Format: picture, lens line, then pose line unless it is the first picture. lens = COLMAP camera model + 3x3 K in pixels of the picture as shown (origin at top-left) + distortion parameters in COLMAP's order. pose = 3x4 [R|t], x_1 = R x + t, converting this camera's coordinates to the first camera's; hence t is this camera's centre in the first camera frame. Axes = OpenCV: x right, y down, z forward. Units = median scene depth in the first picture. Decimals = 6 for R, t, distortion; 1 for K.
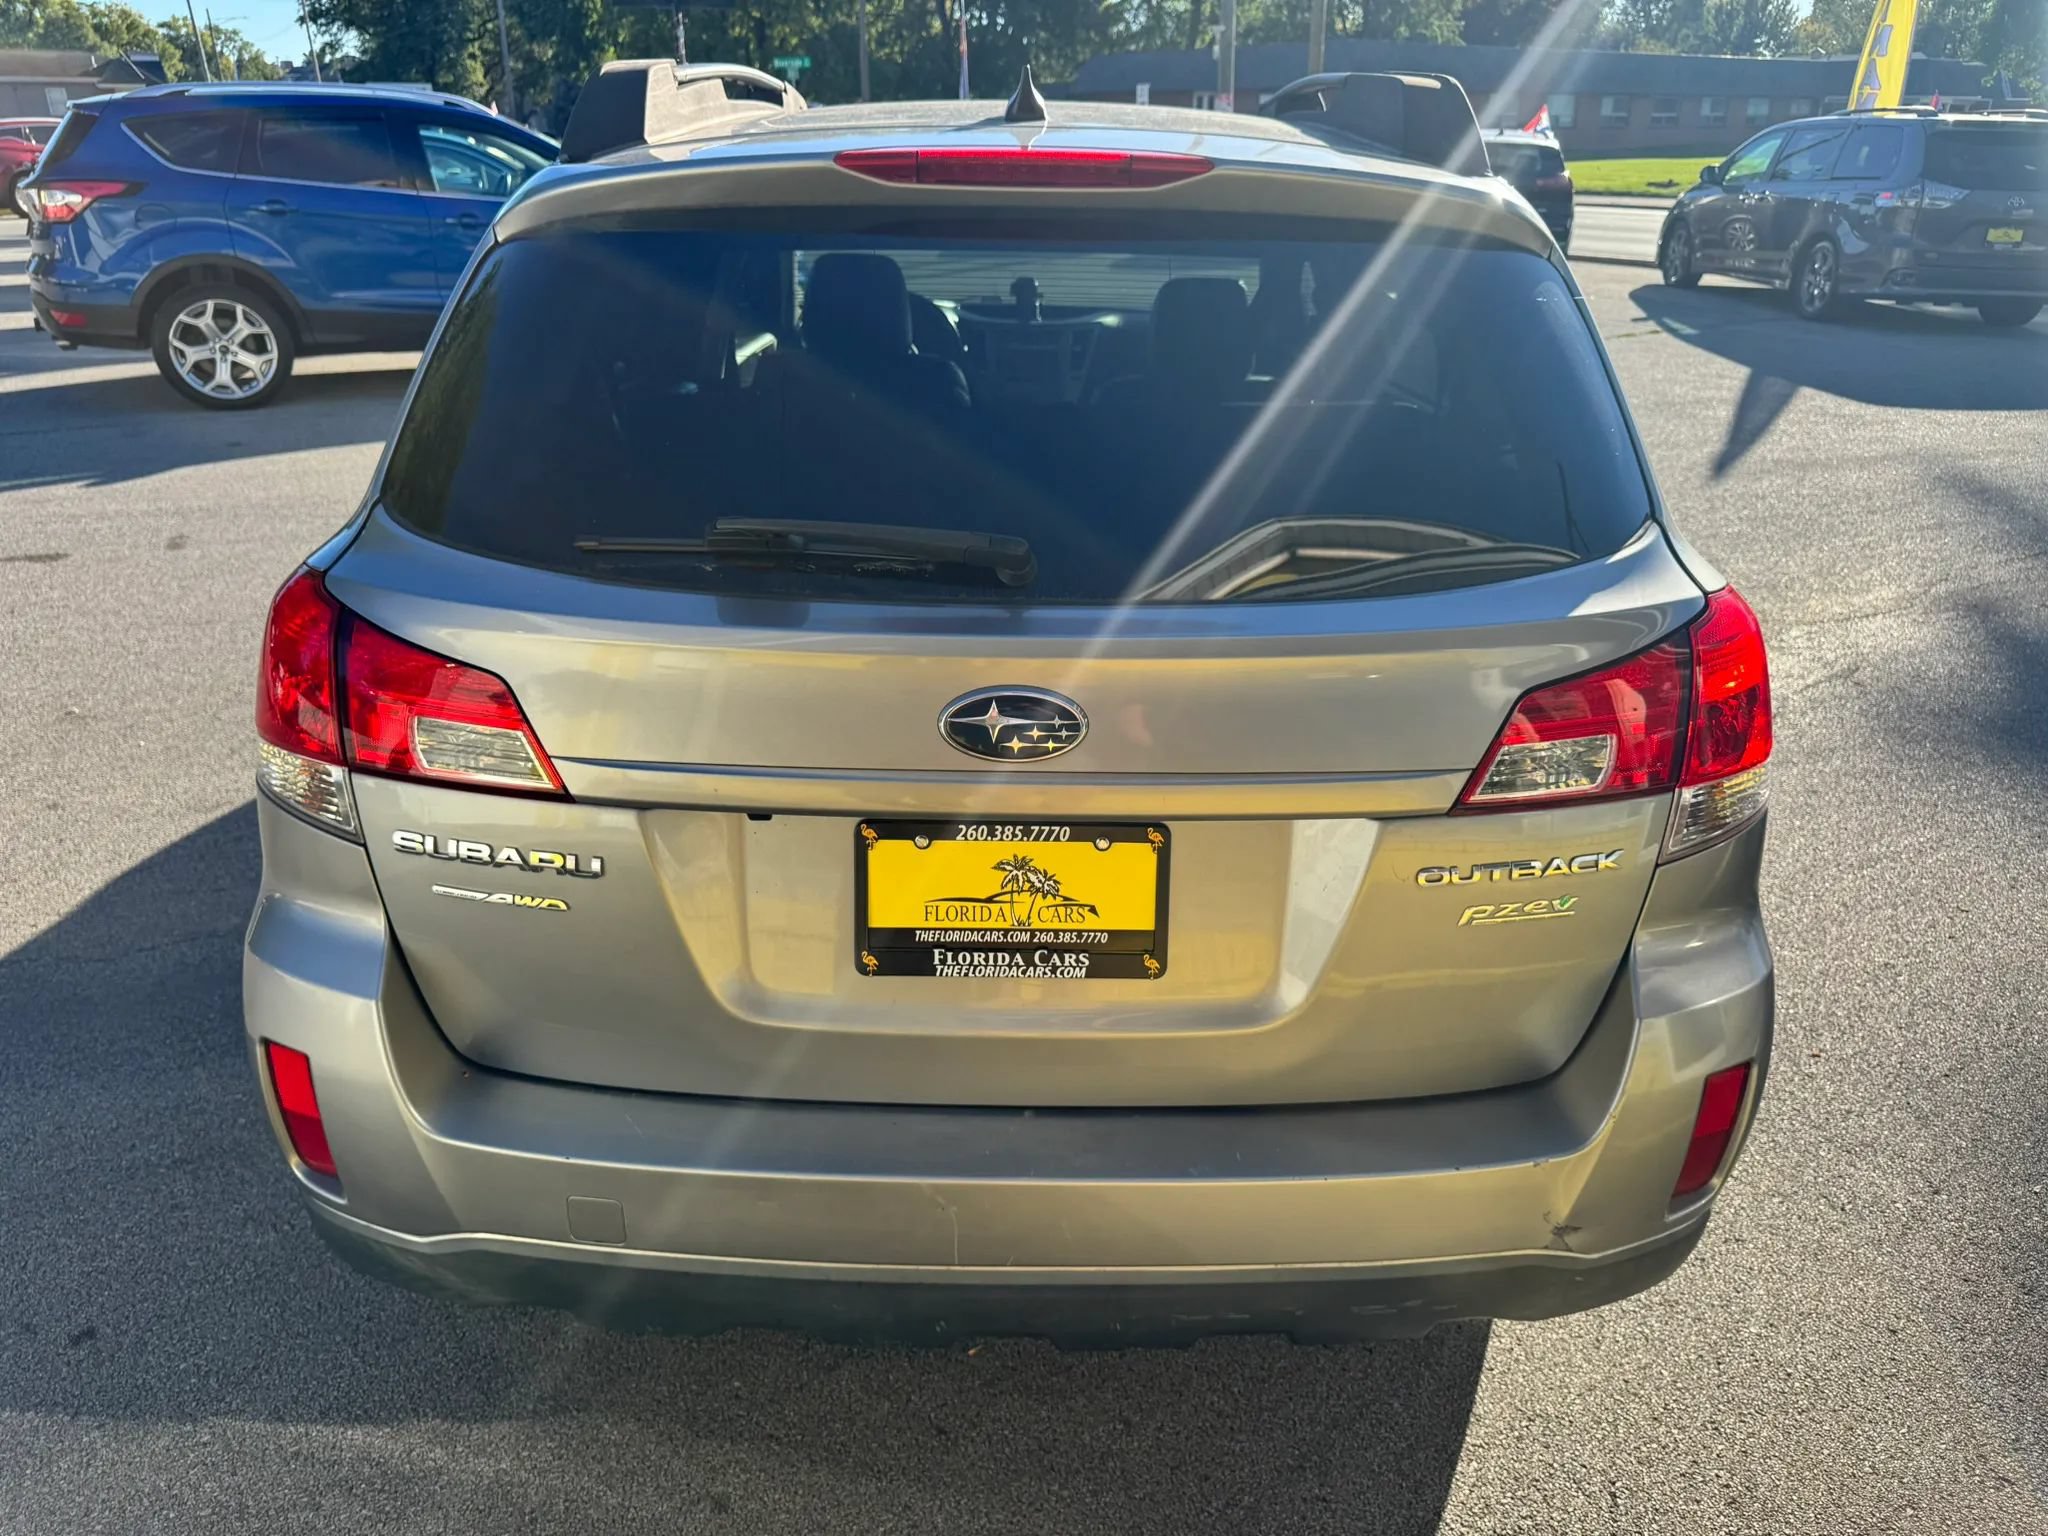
lens RADIAL K [[1468.4, 0, 1022.7], [0, 1468.4, 764.0], [0, 0, 1]] dist [0.003241, -0.012727]
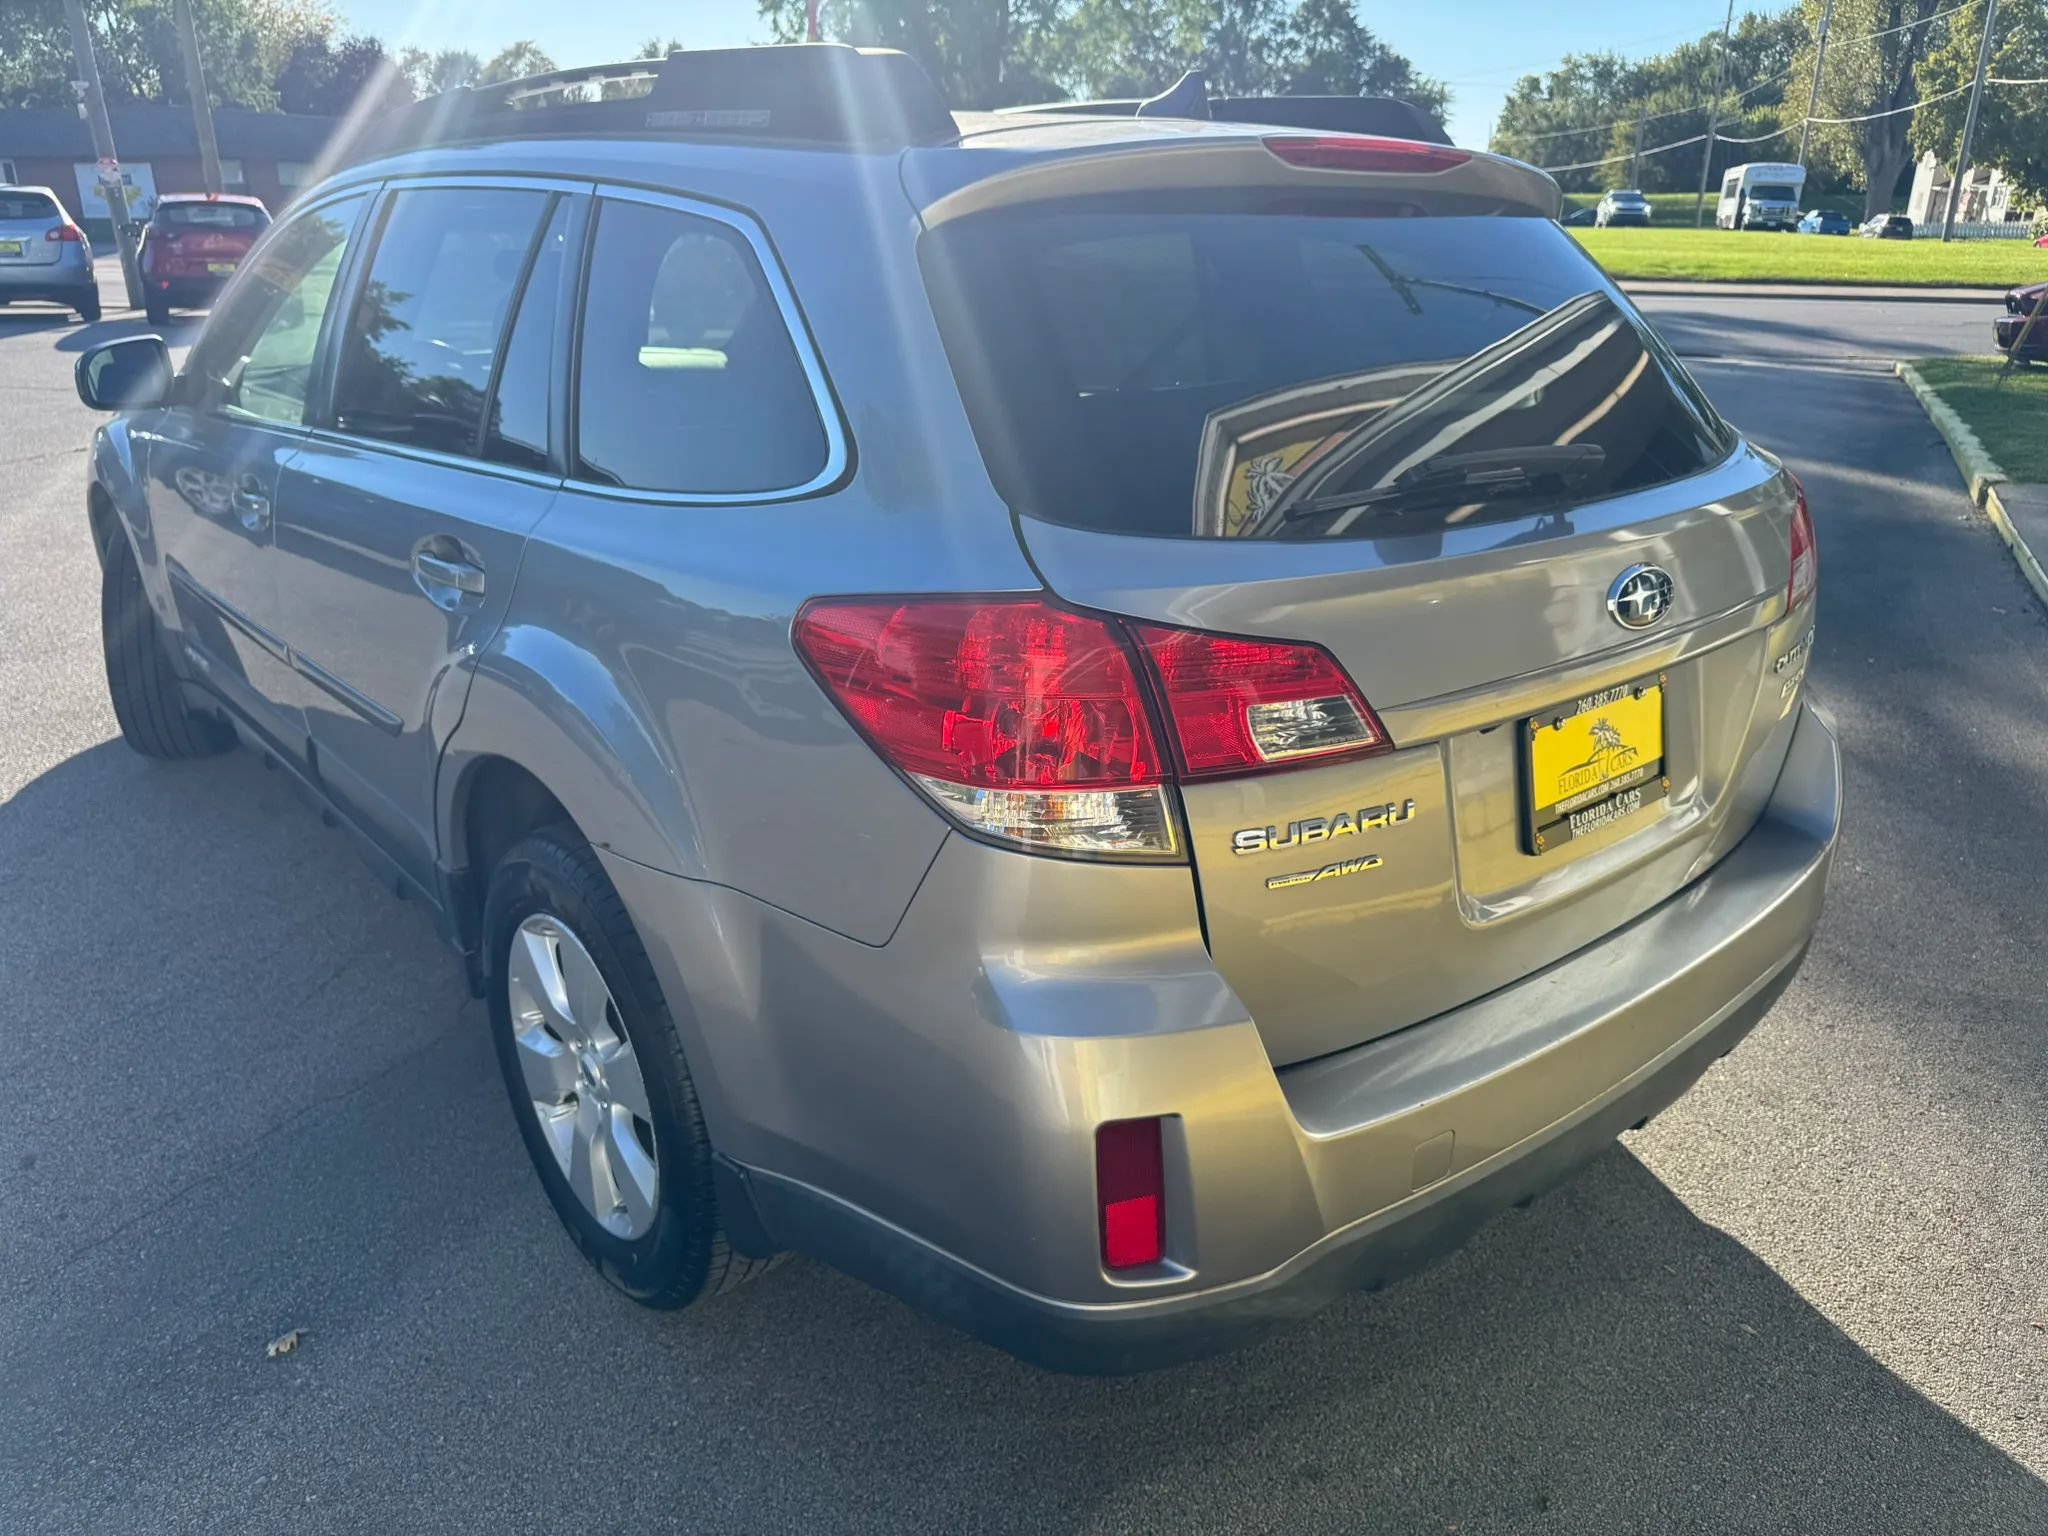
lens RADIAL K [[1468.4, 0, 1039.0], [0, 1468.4, 769.2], [0, 0, 1]] dist [0.003241, -0.012727]
pose [[0.764274, -0.231393, 0.601949, -1.062885], [0.254902, 0.965794, 0.047616, -0.070298], [-0.592376, 0.117046, 0.797114, 0.322767]]
